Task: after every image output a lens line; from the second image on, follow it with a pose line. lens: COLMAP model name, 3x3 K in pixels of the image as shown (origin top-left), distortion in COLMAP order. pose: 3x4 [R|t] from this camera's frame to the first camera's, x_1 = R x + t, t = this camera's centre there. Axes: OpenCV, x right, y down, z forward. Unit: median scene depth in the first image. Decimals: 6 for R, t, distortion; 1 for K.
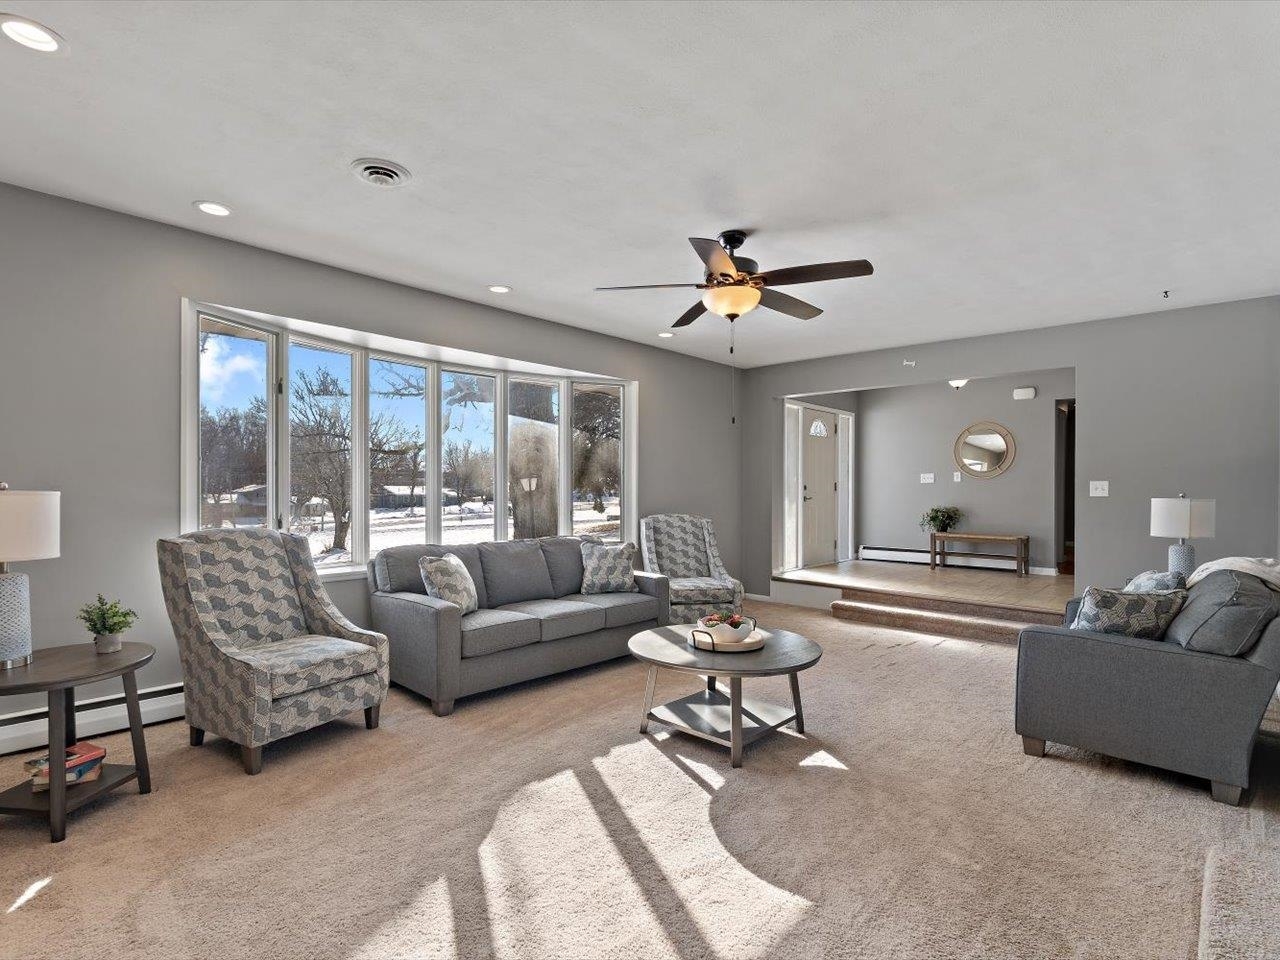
lens RADIAL K [[642.0, 0, 639.8], [0, 642.0, 495.8], [0, 0, 1]] dist [-0.001404, -0.000036]
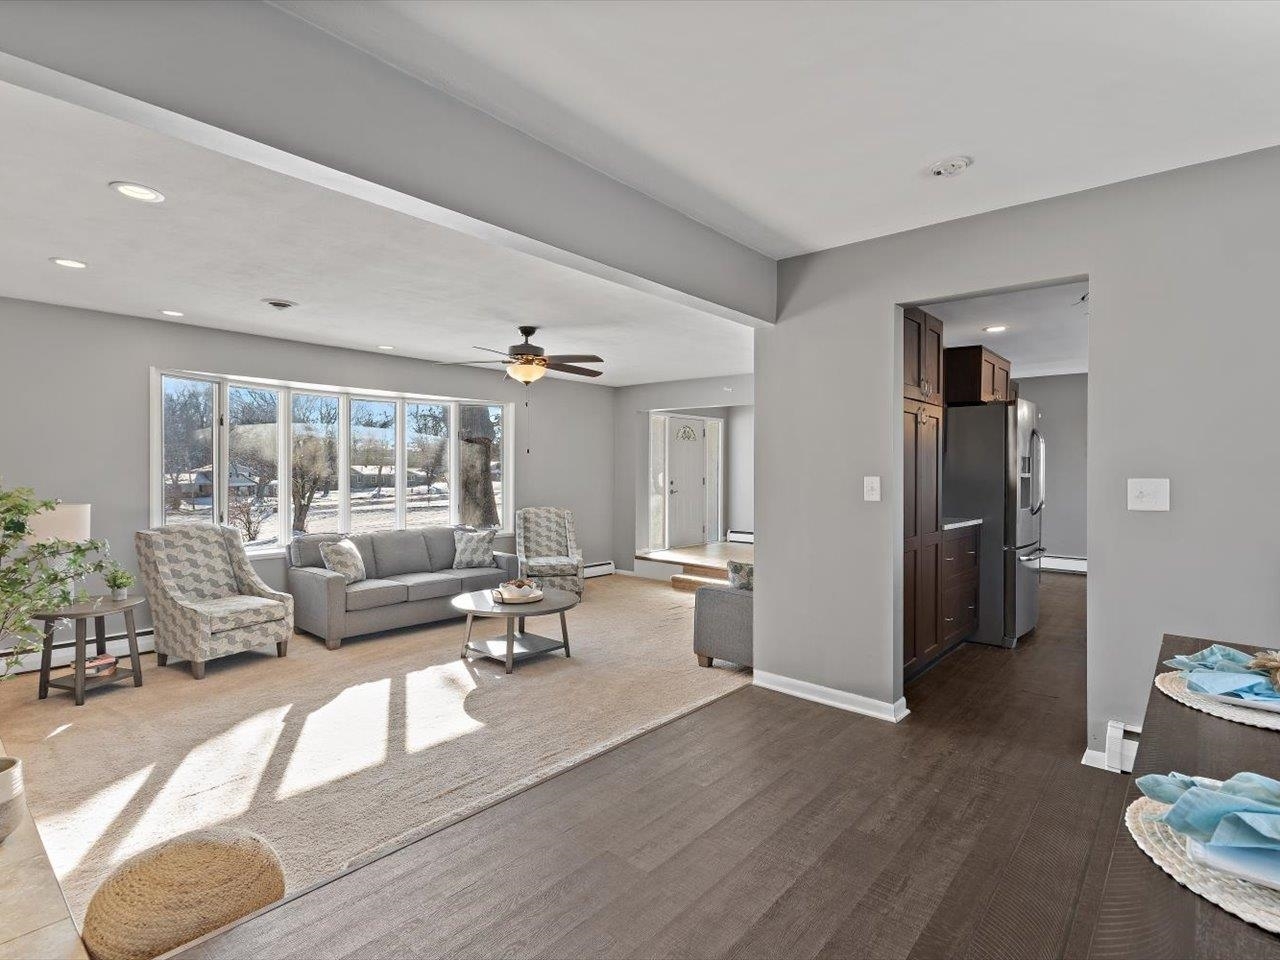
lens RADIAL K [[647.3, 0, 640.0], [0, 647.3, 480.0], [0, 0, 1]] dist [-0.001440, 0.000199]
pose [[0.999177, 0.001505, 0.040528, 0.341915], [-0.001766, 0.999978, 0.006398, -0.059907], [-0.040518, -0.006464, 0.999158, -0.519327]]
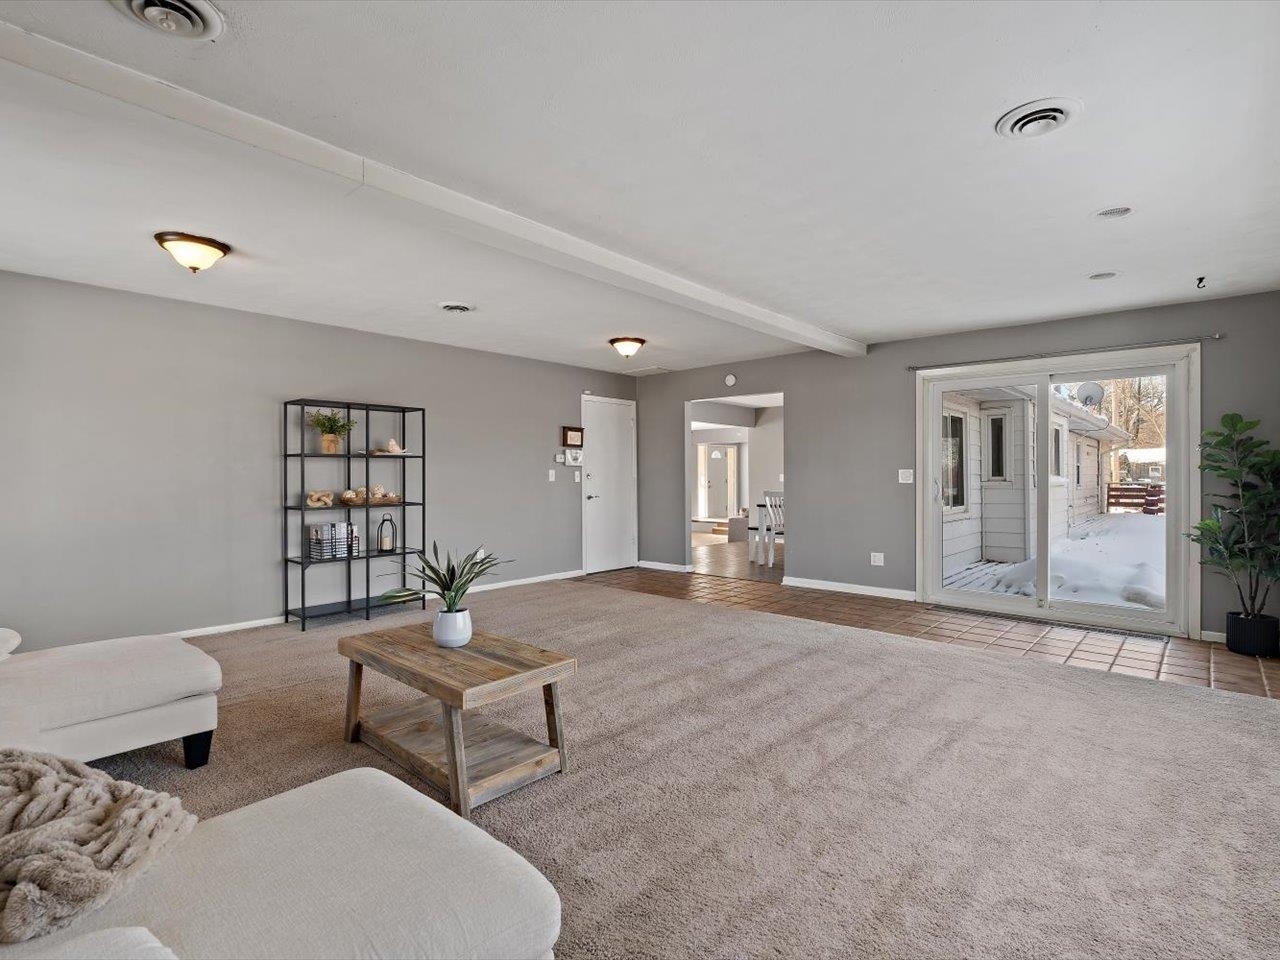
lens RADIAL K [[647.3, 0, 640.0], [0, 647.3, 480.0], [0, 0, 1]] dist [-0.001440, 0.000199]
pose [[0.999662, -0.010541, 0.023753, -0.087307], [0.010571, 0.999943, -0.001130, -0.045026], [-0.023739, 0.001380, 0.999717, -2.913181]]
